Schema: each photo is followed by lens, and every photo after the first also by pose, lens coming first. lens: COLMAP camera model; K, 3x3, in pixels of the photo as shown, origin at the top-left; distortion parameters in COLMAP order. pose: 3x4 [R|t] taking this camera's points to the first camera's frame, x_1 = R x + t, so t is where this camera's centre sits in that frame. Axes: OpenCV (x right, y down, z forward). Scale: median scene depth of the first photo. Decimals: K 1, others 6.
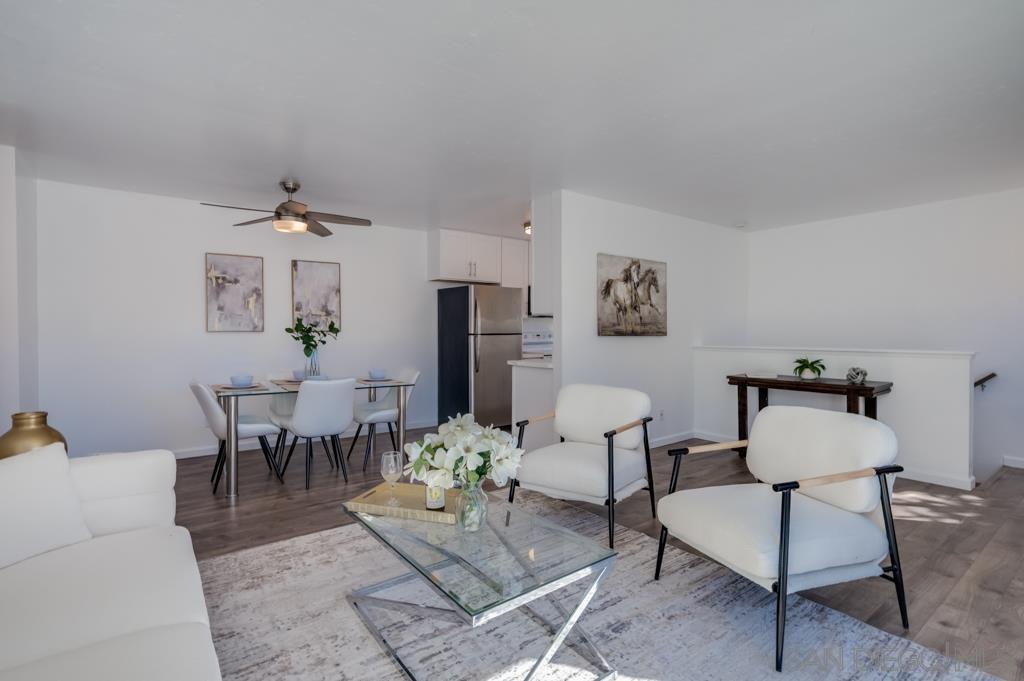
lens RADIAL K [[517.1, 0, 475.9], [0, 517.1, 340.9], [0, 0, 1]] dist [-0.021583, 0.000337]
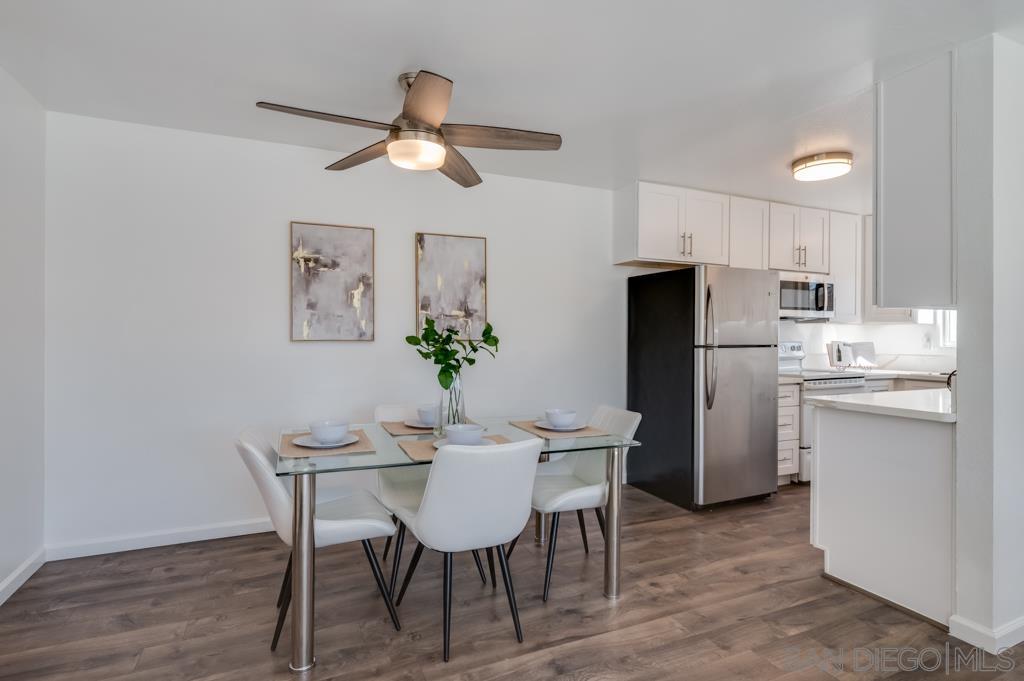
lens RADIAL K [[557.2, 0, 512.4], [0, 557.2, 336.7], [0, 0, 1]] dist [-0.012827, 0.003725]
pose [[0.986535, 0.001414, -0.163543, -0.127633], [-0.005219, 0.999726, -0.022833, -0.008847], [0.163466, 0.023379, 0.986272, 0.344143]]
